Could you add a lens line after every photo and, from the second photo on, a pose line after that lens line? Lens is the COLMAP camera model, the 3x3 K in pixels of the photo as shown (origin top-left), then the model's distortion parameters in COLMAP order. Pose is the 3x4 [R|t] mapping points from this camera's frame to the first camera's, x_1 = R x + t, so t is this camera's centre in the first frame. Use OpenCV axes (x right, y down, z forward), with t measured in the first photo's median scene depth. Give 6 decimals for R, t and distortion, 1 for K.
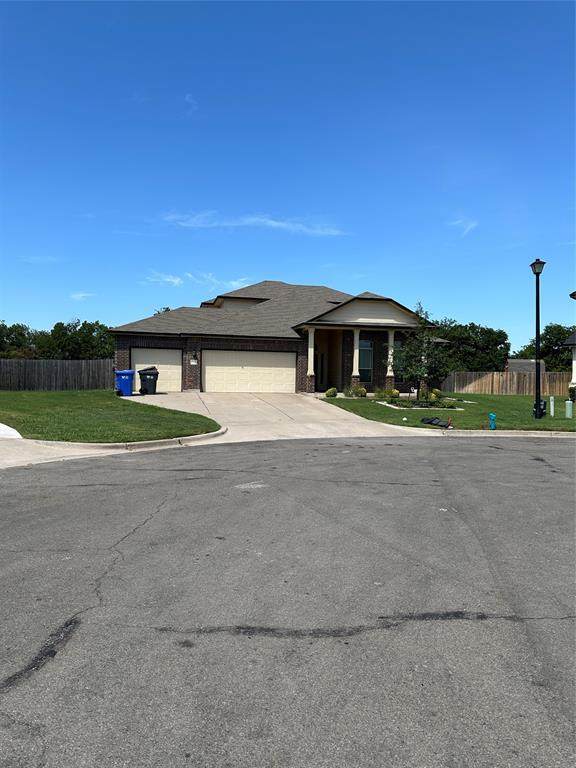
lens RADIAL K [[550.1, 0, 279.1], [0, 550.1, 384.8], [0, 0, 1]] dist [0.067000, -0.081842]
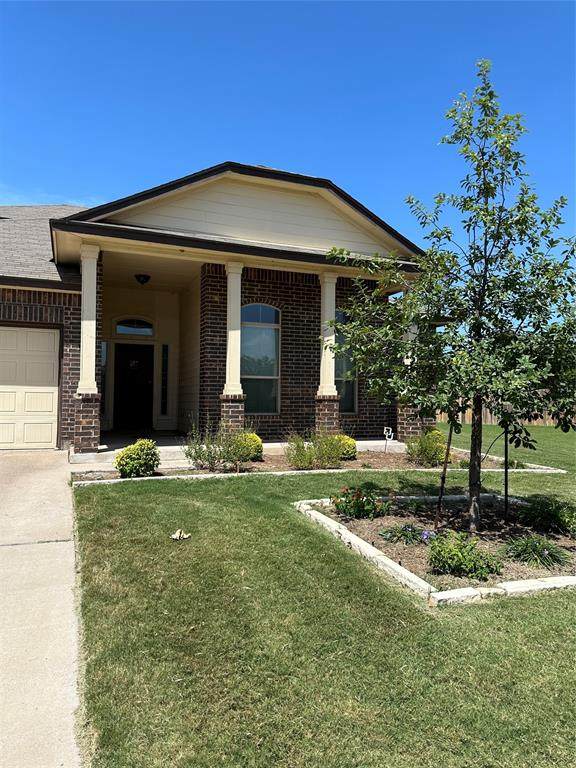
lens RADIAL K [[550.1, 0, 291.5], [0, 550.1, 381.8], [0, 0, 1]] dist [0.067000, -0.081842]
pose [[0.984531, -0.000073, 0.175212, 0.114866], [0.006740, 0.999275, -0.037459, -0.012245], [-0.175082, 0.038060, 0.983818, 0.650334]]
